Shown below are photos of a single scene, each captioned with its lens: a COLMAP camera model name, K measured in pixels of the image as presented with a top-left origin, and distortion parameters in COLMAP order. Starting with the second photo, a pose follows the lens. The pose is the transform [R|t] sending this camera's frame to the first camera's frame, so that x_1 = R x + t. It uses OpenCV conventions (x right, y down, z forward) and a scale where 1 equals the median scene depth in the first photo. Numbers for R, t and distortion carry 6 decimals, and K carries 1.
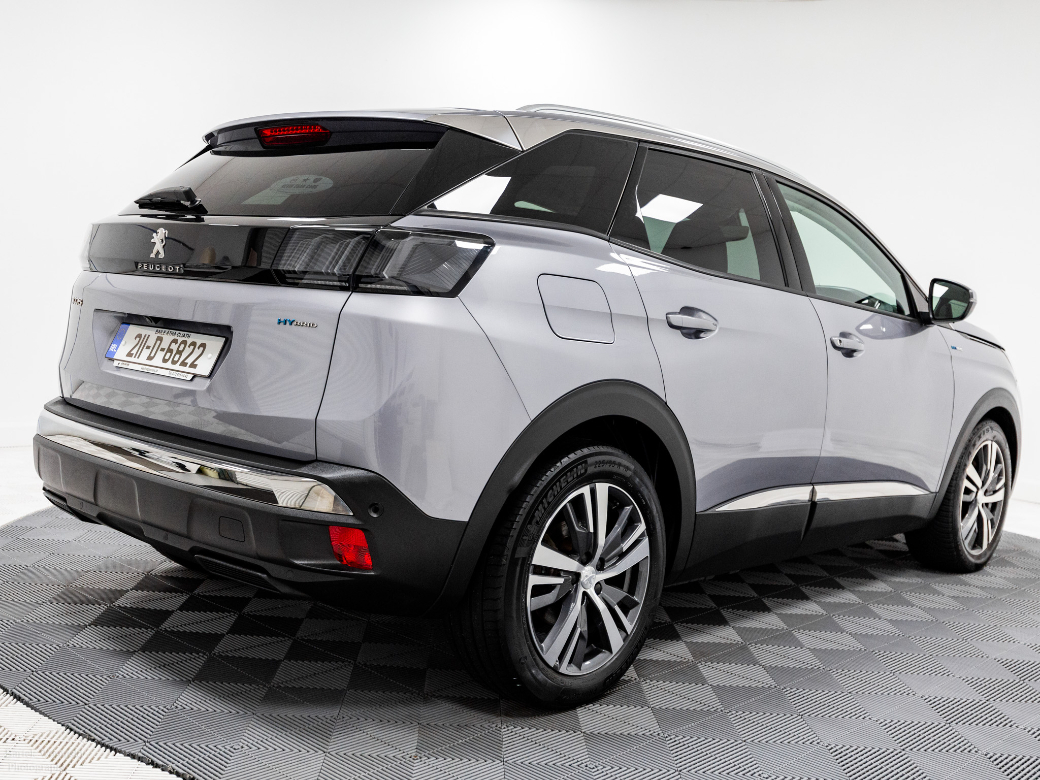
lens RADIAL K [[1204.6, 0, 520.0], [0, 1204.6, 390.0], [0, 0, 1]] dist [0.015693, 0.032590]
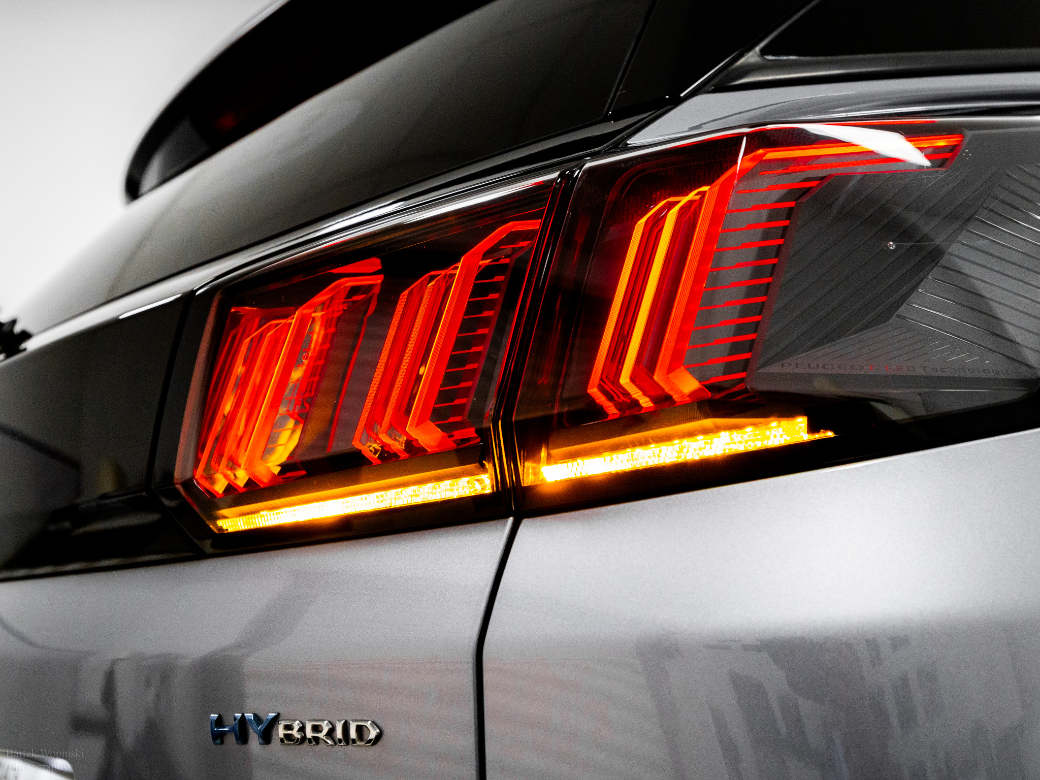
lens RADIAL K [[1204.6, 0, 520.0], [0, 1204.6, 390.0], [0, 0, 1]] dist [0.015693, 0.032590]
pose [[0.965416, -0.244050, -0.091719, -0.102580], [0.231770, 0.964477, -0.126756, -0.068019], [0.119396, 0.101115, 0.987684, 0.711336]]
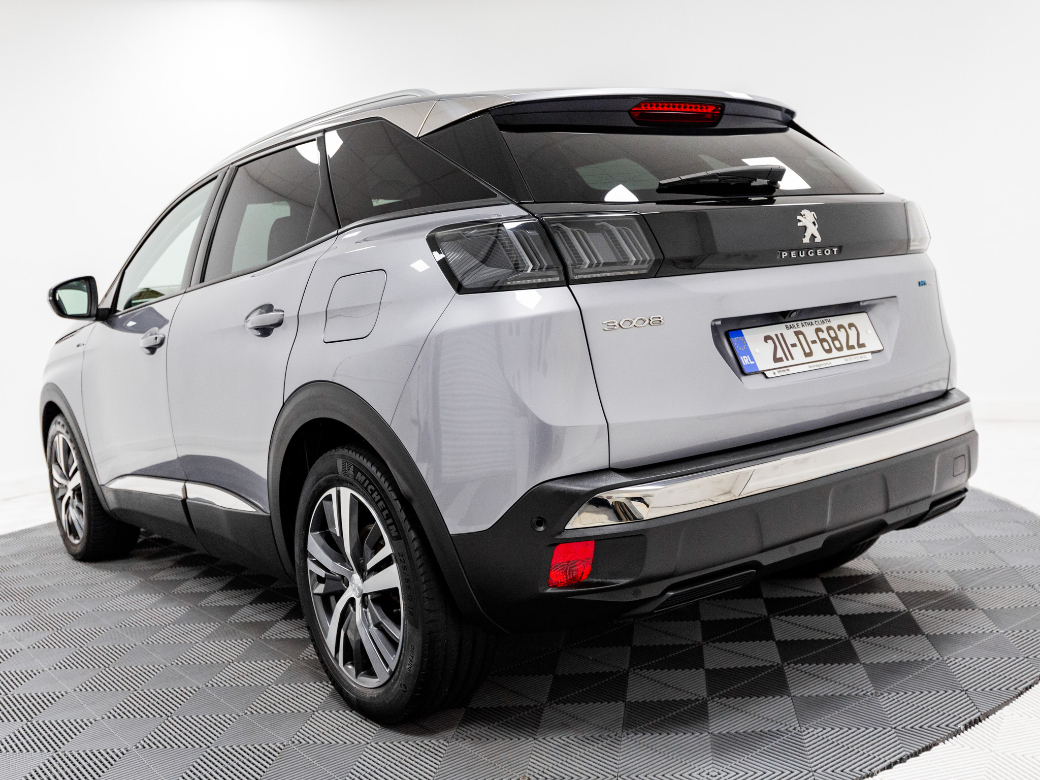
lens RADIAL K [[1101.4, 0, 518.9], [0, 1101.4, 369.7], [0, 0, 1]] dist [-0.012994, -0.024558]
pose [[0.148935, -0.159567, 0.975888, -1.155012], [0.175274, 0.975528, 0.132759, -0.164029], [-0.973189, 0.151276, 0.173258, 1.081566]]
